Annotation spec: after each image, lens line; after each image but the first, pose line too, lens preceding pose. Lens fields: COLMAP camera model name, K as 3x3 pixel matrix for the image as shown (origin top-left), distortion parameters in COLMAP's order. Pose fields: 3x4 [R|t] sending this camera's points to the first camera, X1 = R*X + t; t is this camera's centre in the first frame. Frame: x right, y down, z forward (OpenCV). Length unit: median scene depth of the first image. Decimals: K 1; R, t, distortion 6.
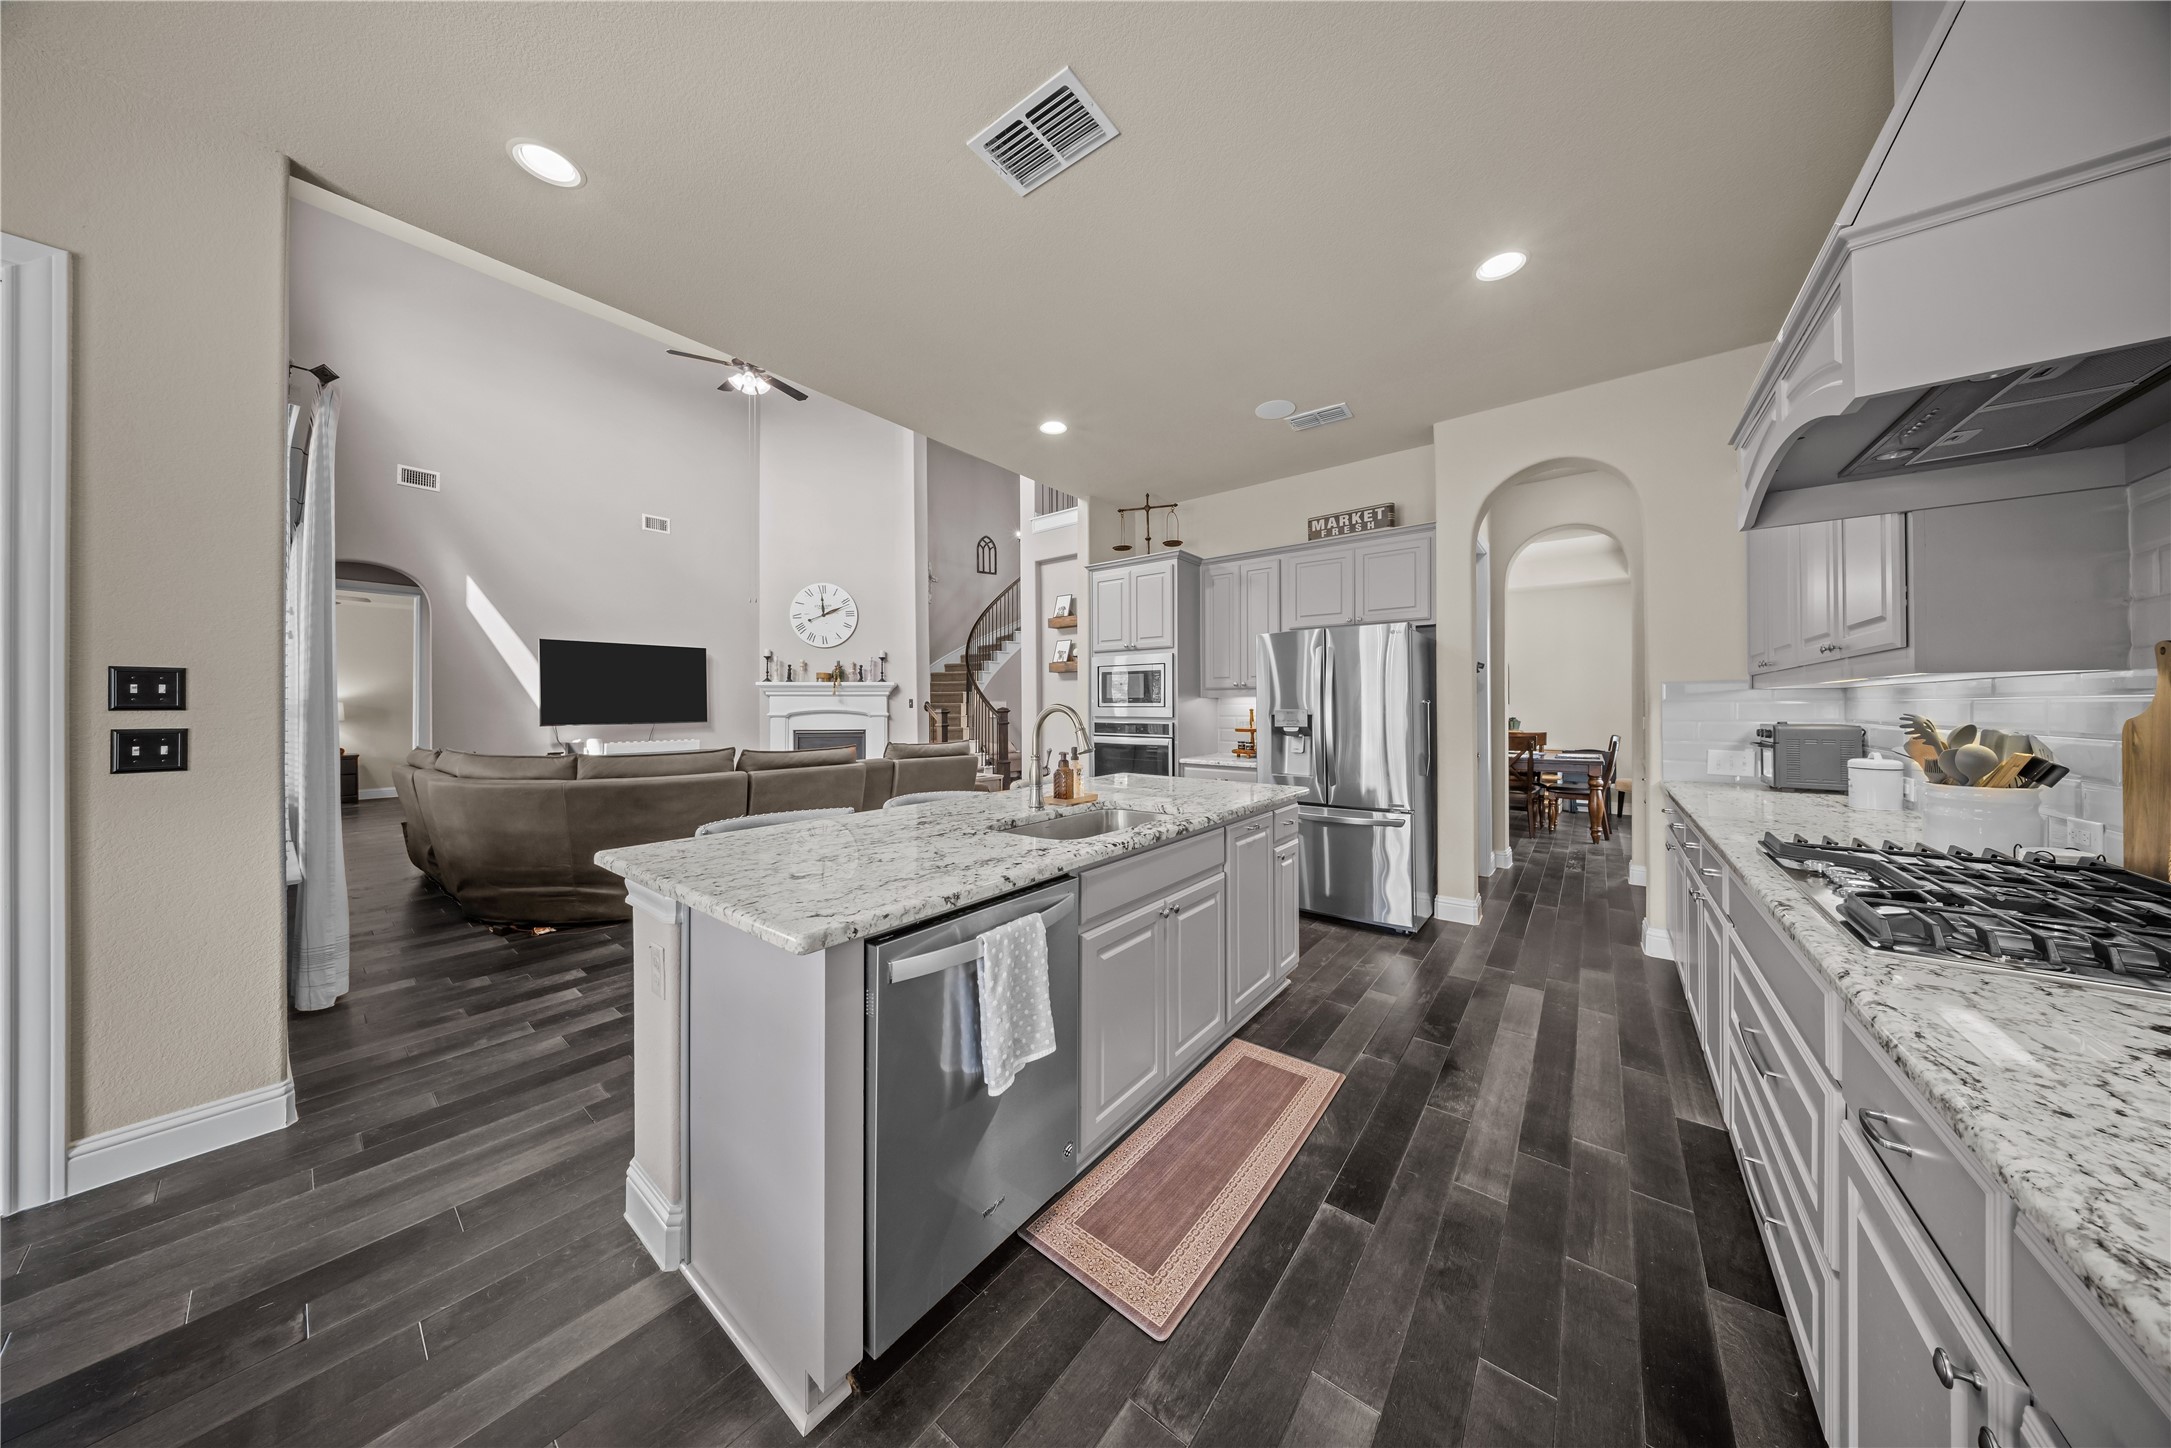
lens RADIAL K [[636.6, 0, 1093.7], [0, 636.6, 704.6], [0, 0, 1]] dist [0.001606, -0.001112]
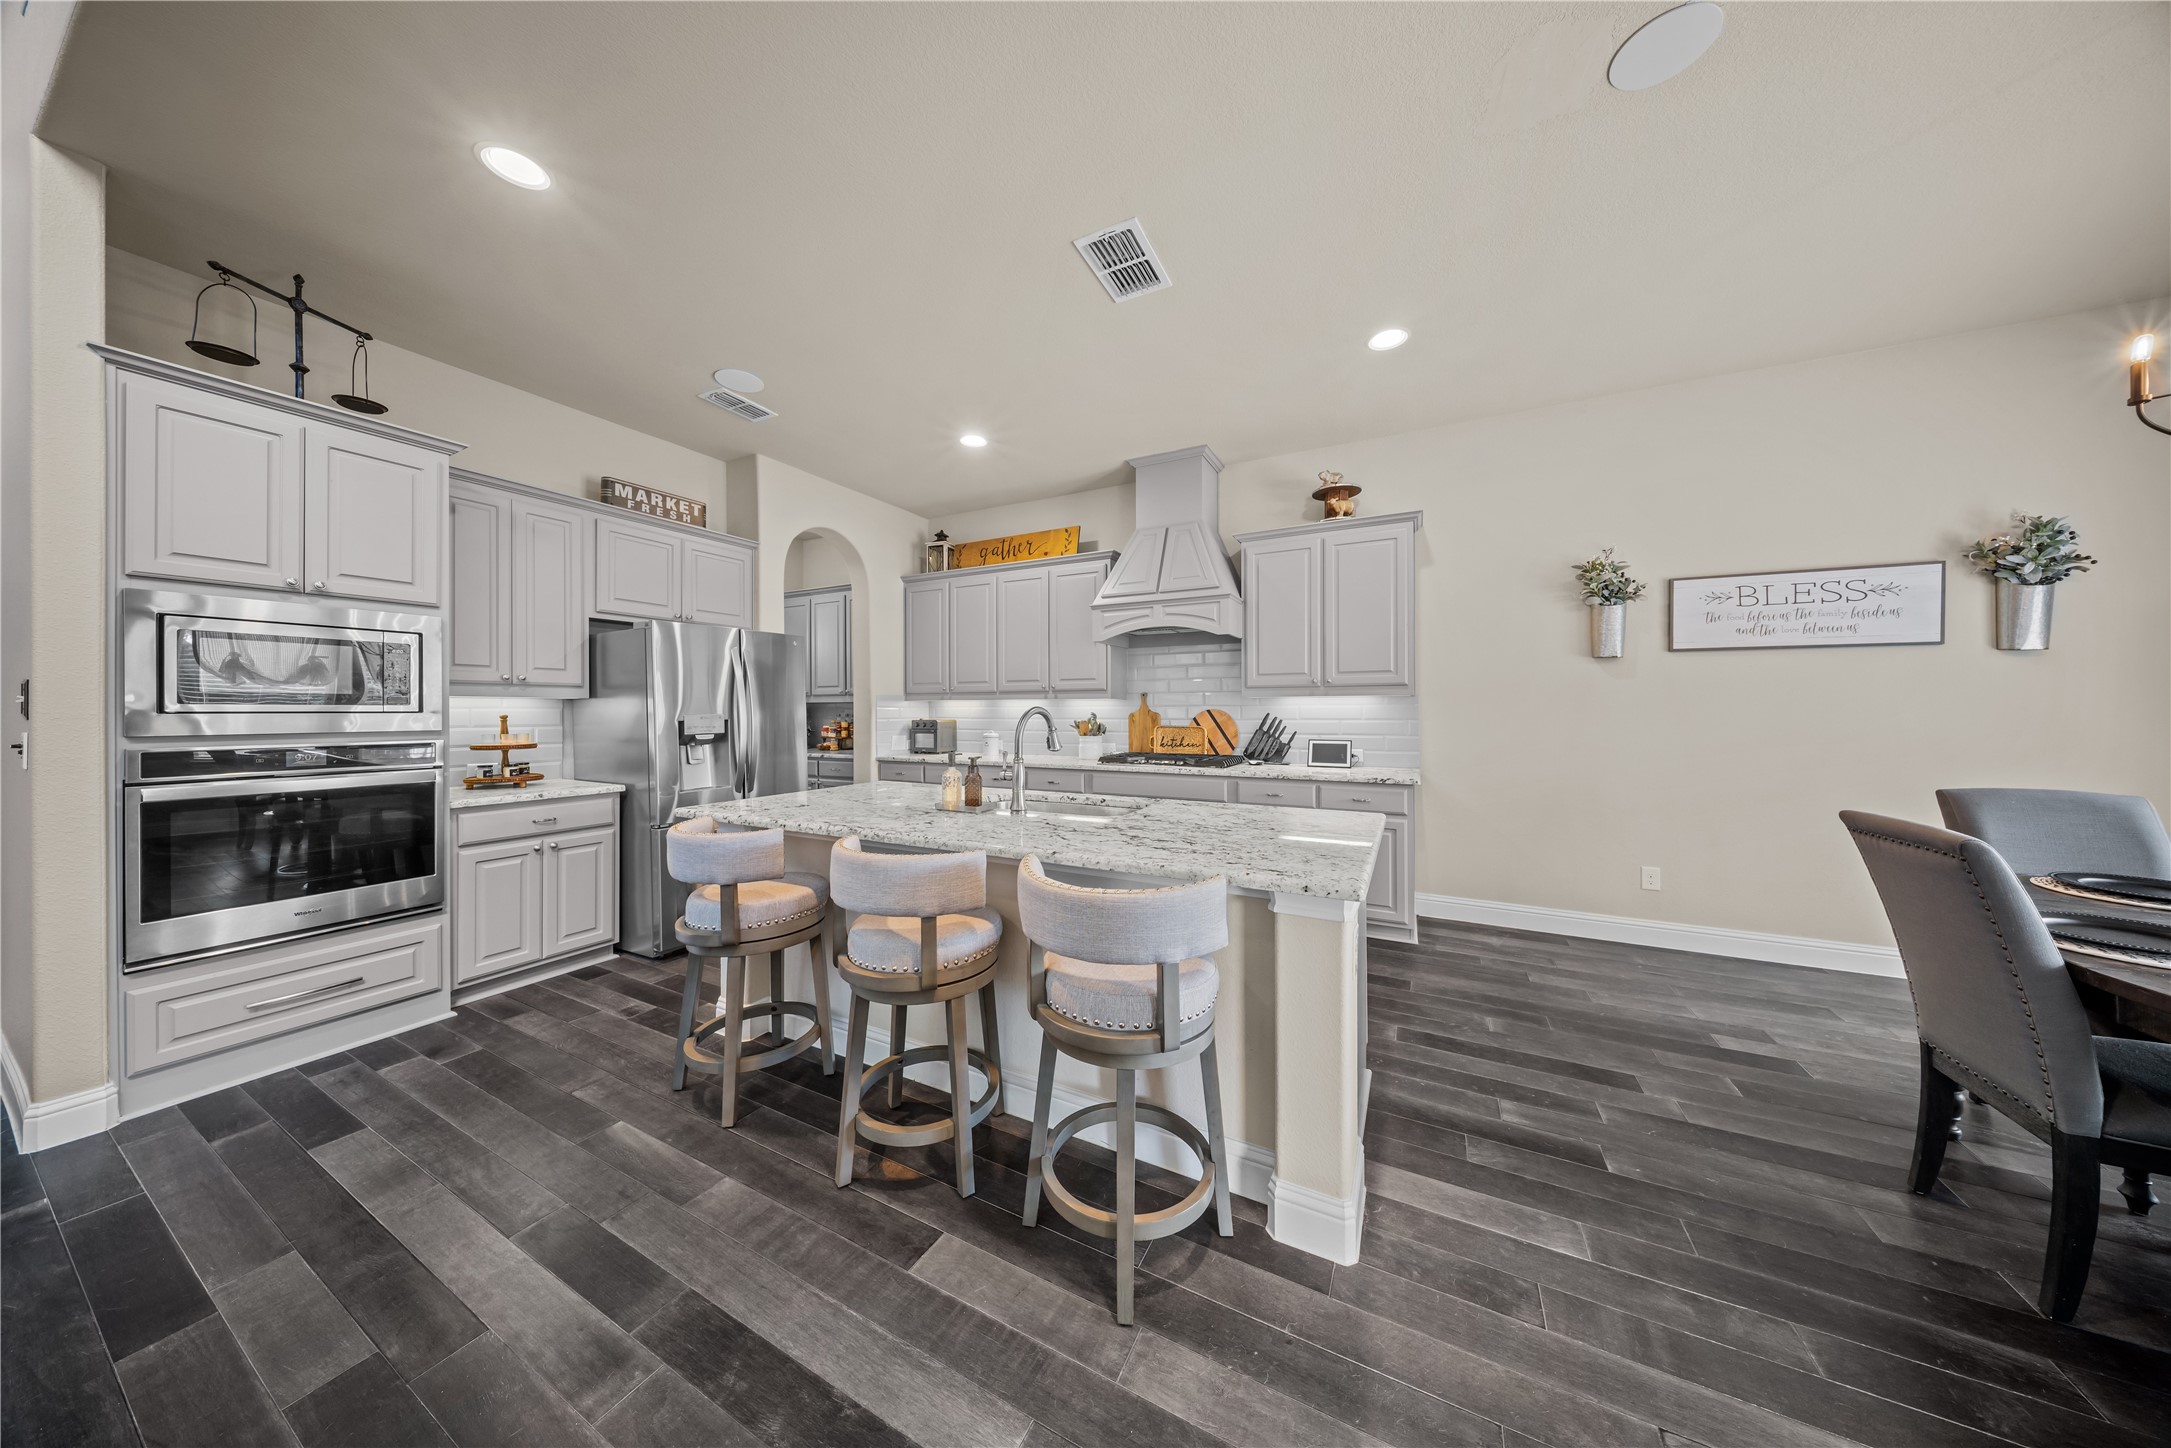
lens RADIAL K [[636.6, 0, 1091.2], [0, 636.6, 709.6], [0, 0, 1]] dist [0.001606, -0.001112]
pose [[-0.182601, 0.003352, 0.983181, -0.360788], [-0.000272, 0.999994, -0.003460, 0.001785], [-0.983187, -0.000899, -0.182599, 0.355053]]
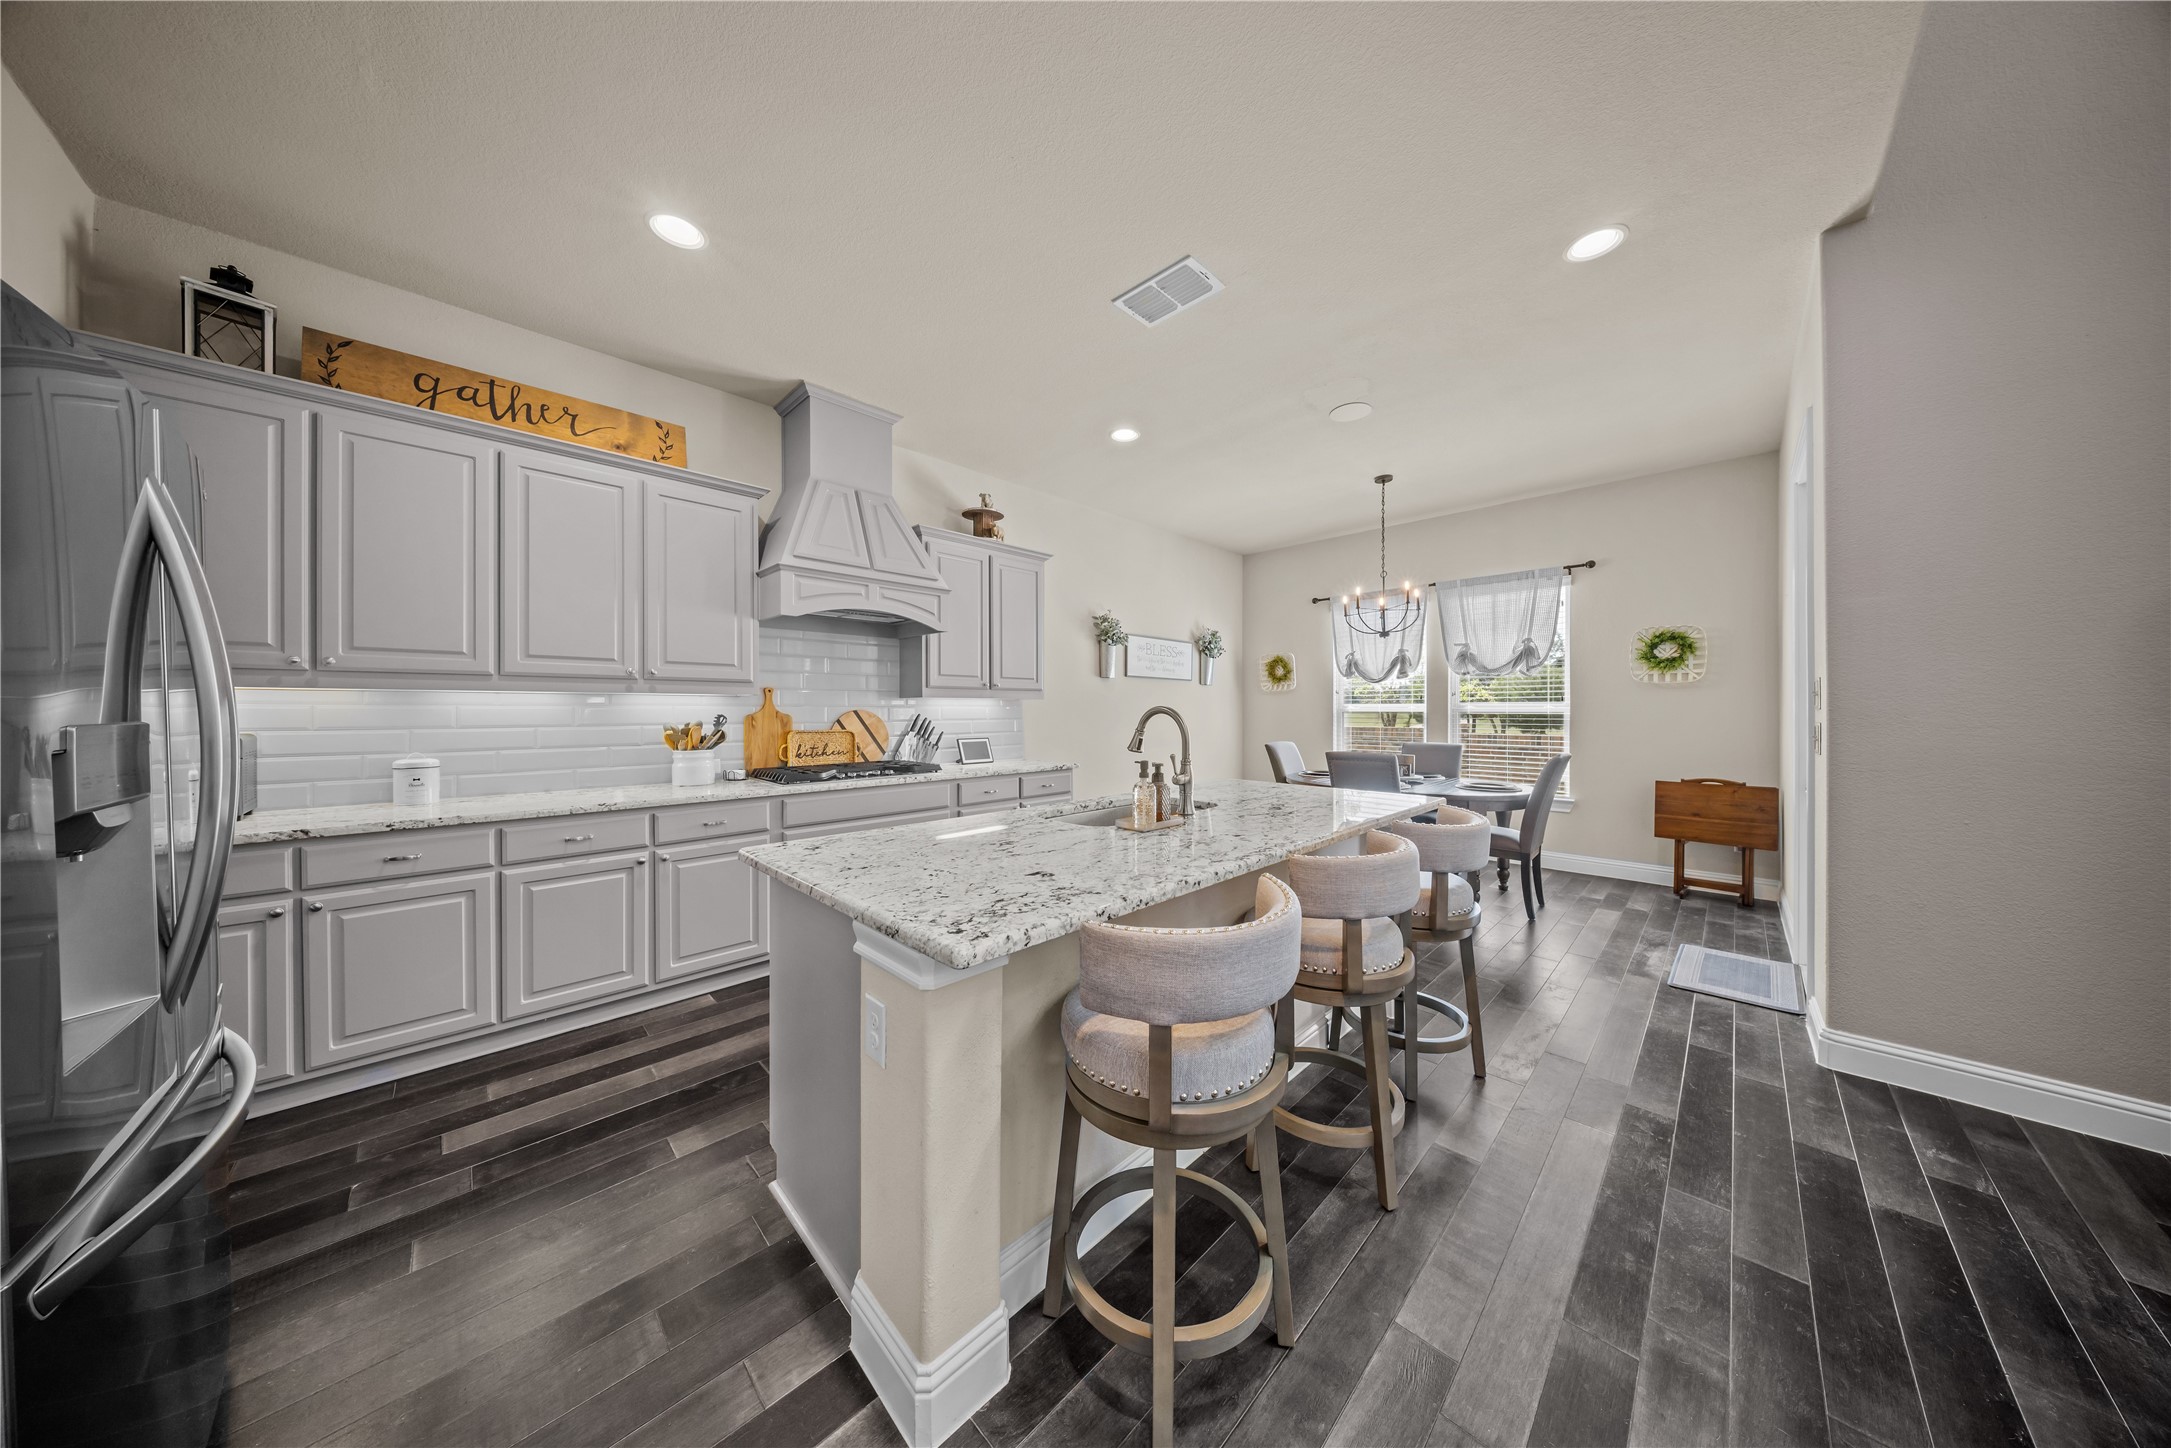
lens RADIAL K [[636.6, 0, 1089.7], [0, 636.6, 711.4], [0, 0, 1]] dist [0.001606, -0.001112]
pose [[-0.991655, 0.003307, 0.128876, -0.023576], [0.003039, 0.999993, -0.002282, 0.002516], [-0.128882, -0.001871, -0.991658, 0.650119]]
